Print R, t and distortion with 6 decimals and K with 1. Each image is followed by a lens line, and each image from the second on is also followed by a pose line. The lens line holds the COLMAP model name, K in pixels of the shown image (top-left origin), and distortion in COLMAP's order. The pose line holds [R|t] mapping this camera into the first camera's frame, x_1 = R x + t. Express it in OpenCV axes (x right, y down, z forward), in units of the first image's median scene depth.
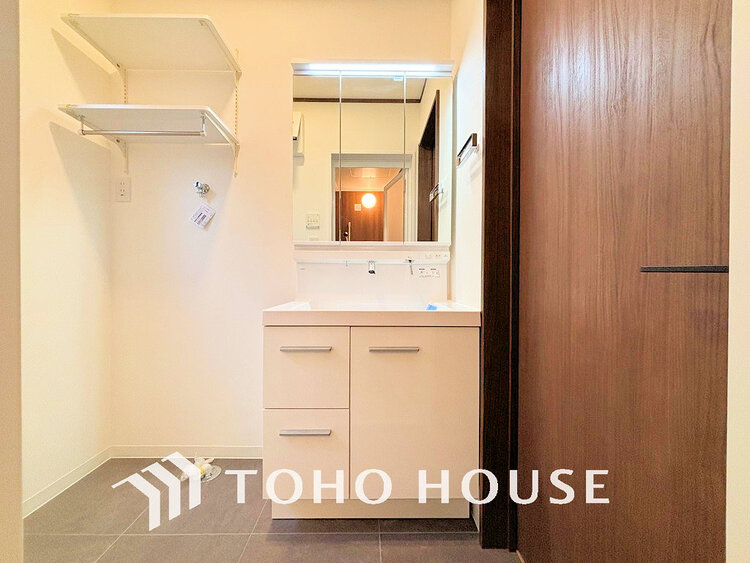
lens RADIAL K [[299.5, 0, 364.0], [0, 299.5, 278.9], [0, 0, 1]] dist [-0.002875, -0.000419]
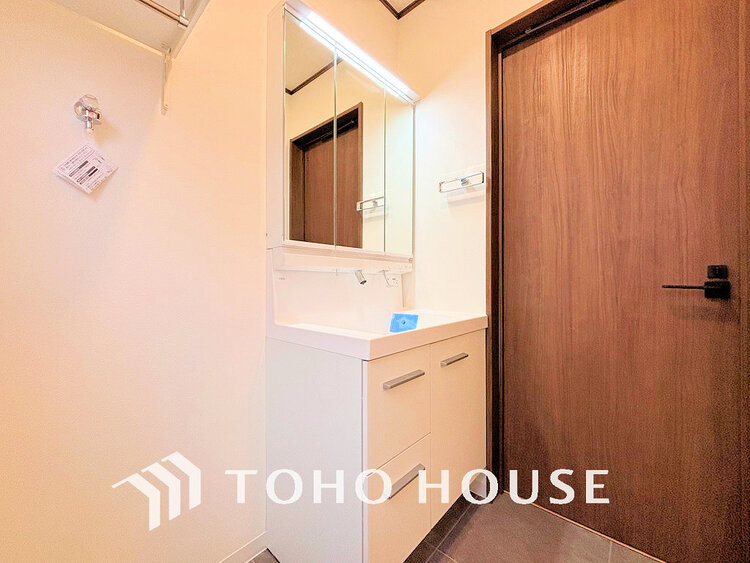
lens RADIAL K [[299.5, 0, 375.2], [0, 299.5, 277.1], [0, 0, 1]] dist [-0.002875, -0.000419]
pose [[0.672017, 0.002662, 0.740531, -0.585079], [0.006859, 0.999928, -0.009818, -0.027302], [-0.740504, 0.011677, 0.671951, 0.339837]]
